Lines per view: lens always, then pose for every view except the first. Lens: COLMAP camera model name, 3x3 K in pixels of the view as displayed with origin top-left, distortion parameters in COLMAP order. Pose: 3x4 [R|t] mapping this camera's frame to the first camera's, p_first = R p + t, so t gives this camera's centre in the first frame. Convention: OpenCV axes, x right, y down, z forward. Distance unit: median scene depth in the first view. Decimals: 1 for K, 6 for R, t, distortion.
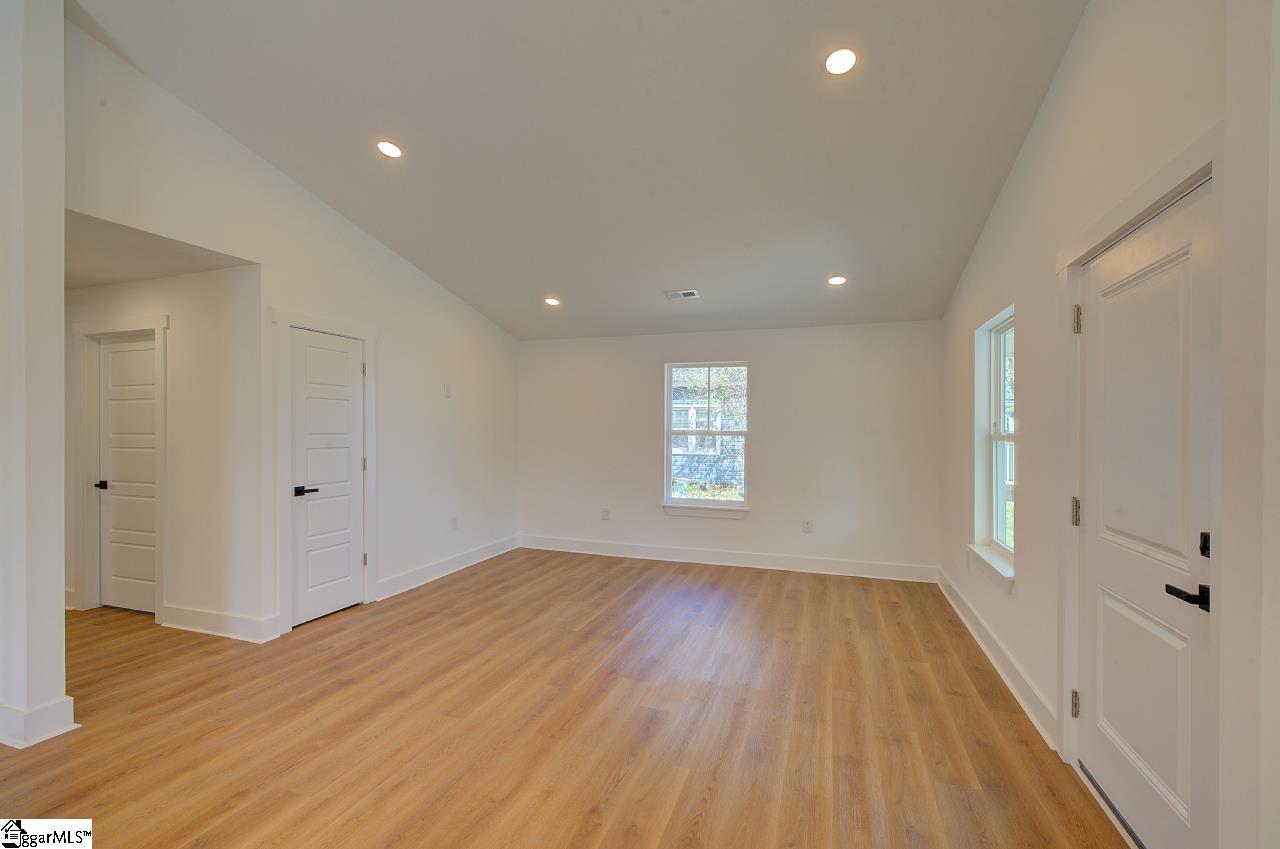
lens RADIAL K [[554.7, 0, 662.0], [0, 554.7, 440.5], [0, 0, 1]] dist [-0.000468, 0.000895]
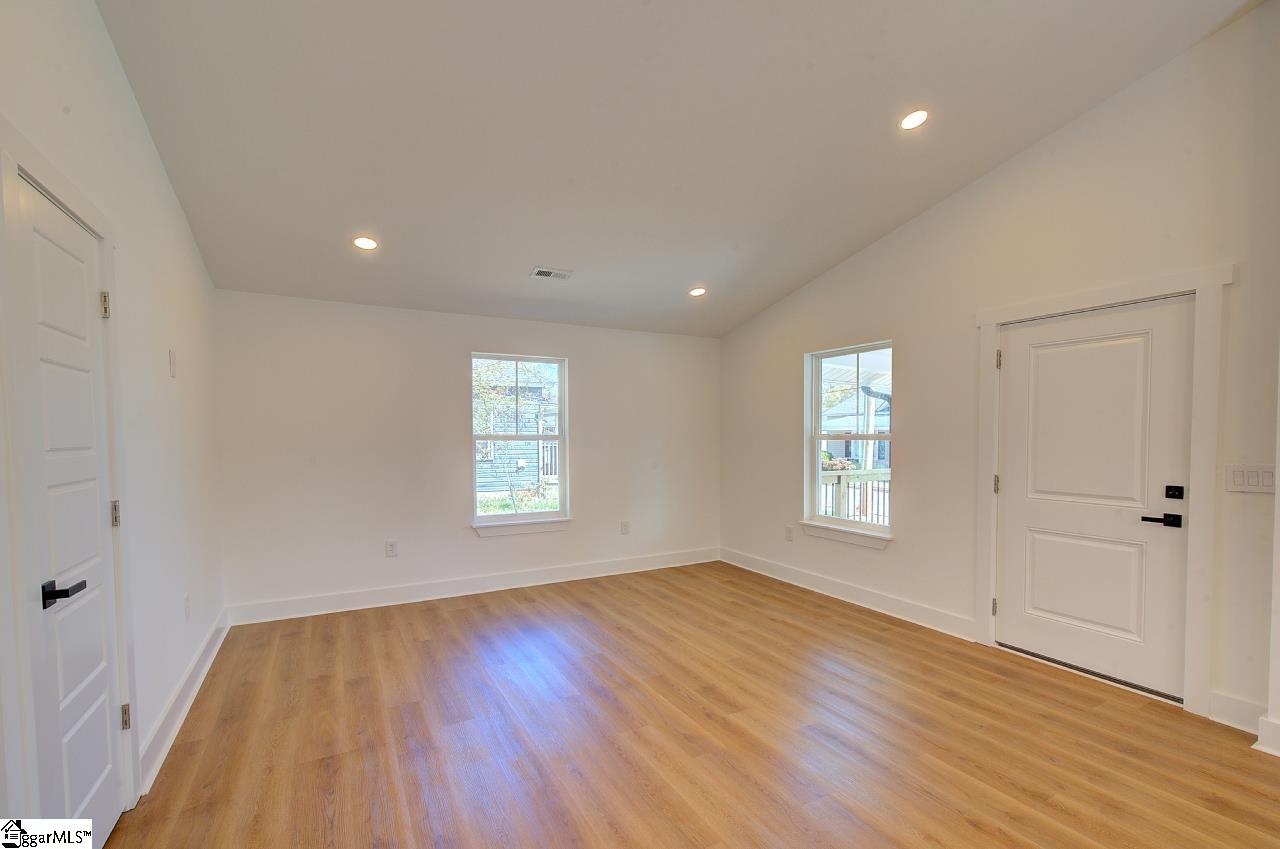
lens RADIAL K [[554.7, 0, 630.0], [0, 554.7, 459.7], [0, 0, 1]] dist [-0.000468, 0.000895]
pose [[0.679310, -0.041470, 0.732678, -0.526639], [0.020233, 0.999081, 0.037789, -0.009411], [-0.733572, -0.010847, 0.679525, 0.339972]]
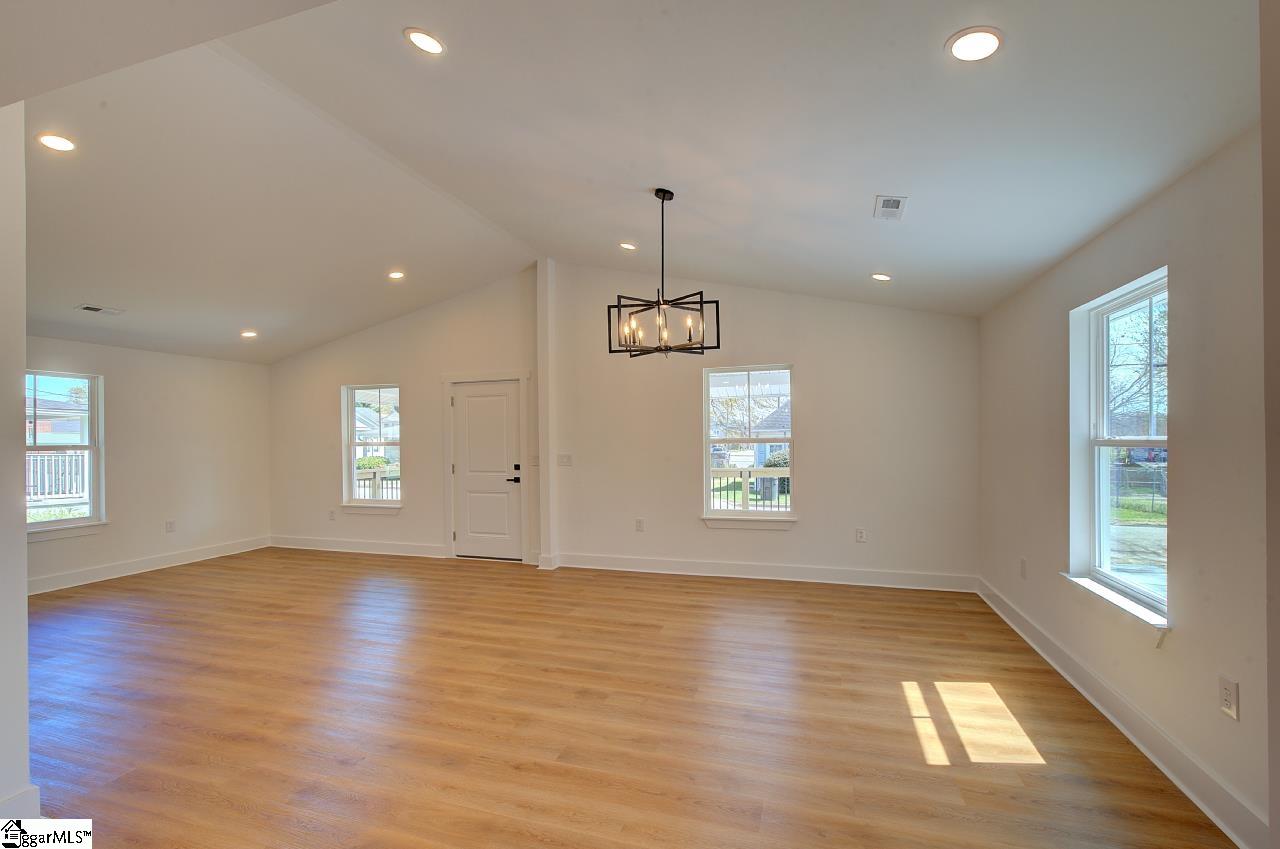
lens RADIAL K [[554.7, 0, 653.0], [0, 554.7, 436.6], [0, 0, 1]] dist [-0.000468, 0.000895]
pose [[-0.033627, -0.004173, 0.999426, -1.033793], [0.027856, 0.999599, 0.005111, -0.011417], [-0.999046, 0.028012, -0.033497, 0.035479]]
